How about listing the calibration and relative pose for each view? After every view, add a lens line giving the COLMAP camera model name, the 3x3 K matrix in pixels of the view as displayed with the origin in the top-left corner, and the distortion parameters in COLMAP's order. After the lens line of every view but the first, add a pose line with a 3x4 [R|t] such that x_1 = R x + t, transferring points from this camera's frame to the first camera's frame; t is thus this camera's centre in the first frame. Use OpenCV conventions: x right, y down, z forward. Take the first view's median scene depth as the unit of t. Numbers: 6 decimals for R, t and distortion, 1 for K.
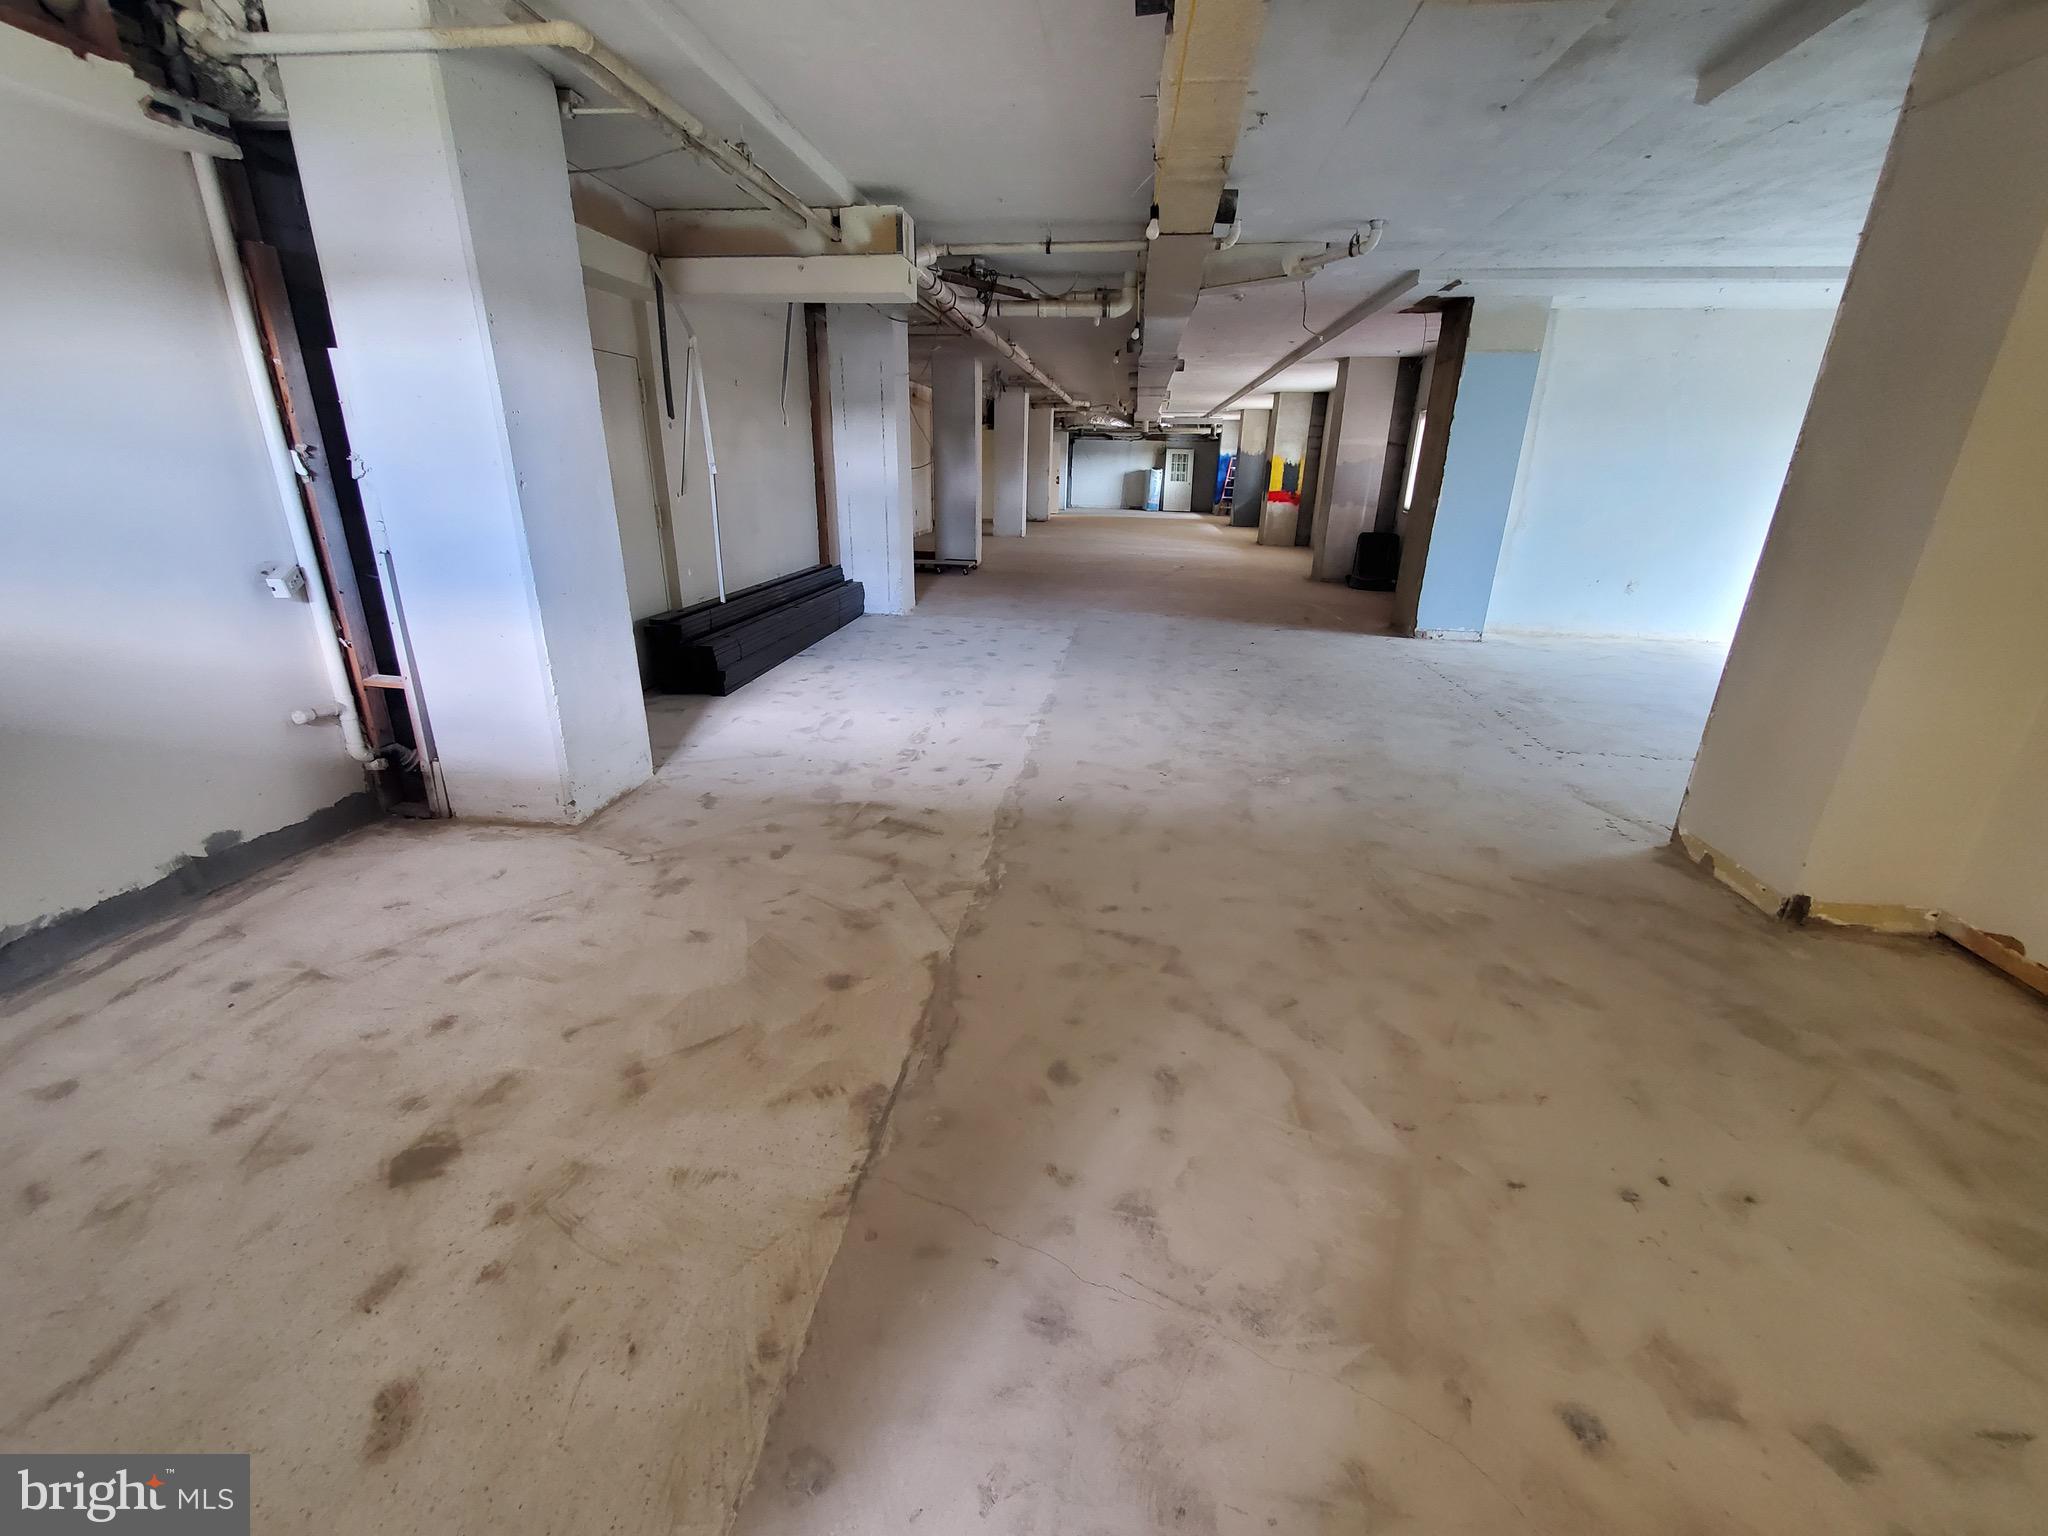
lens RADIAL K [[821.0, 0, 1024.0], [0, 821.0, 768.0], [0, 0, 1]] dist [-0.010835, -0.000088]
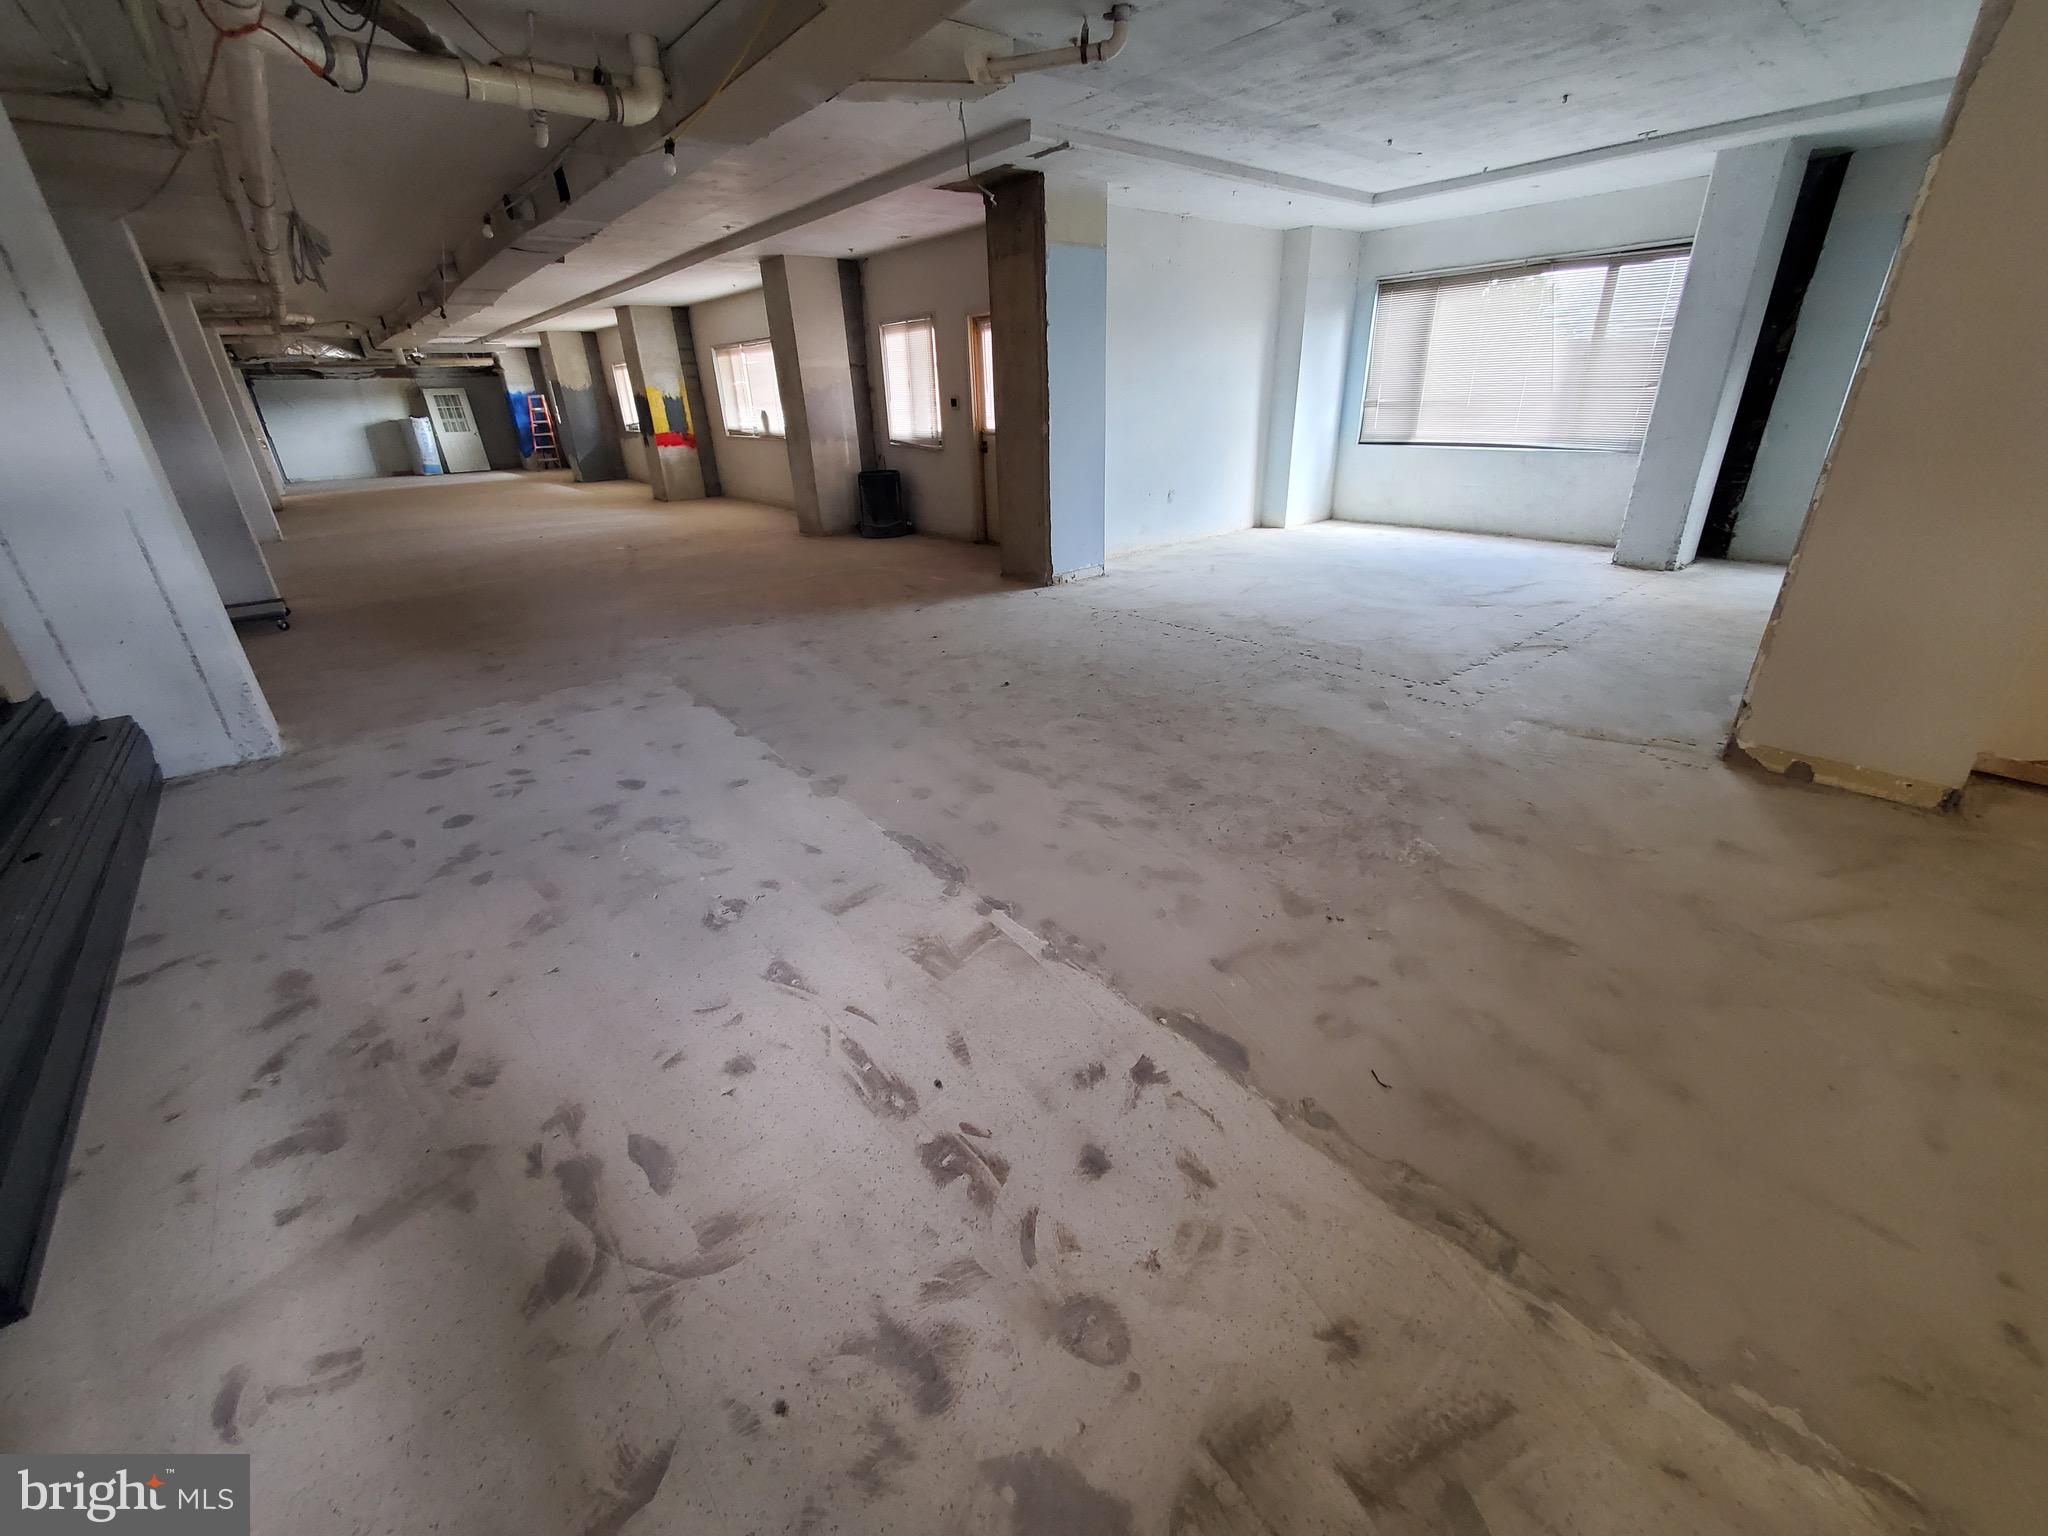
lens RADIAL K [[809.7, 0, 1028.5], [0, 809.7, 757.5], [0, 0, 1]] dist [-0.000155, -0.000326]
pose [[0.670340, -0.341960, 0.658564, -0.209068], [0.299552, 0.936666, 0.181456, -0.176830], [-0.678905, 0.075637, 0.730319, 0.461297]]
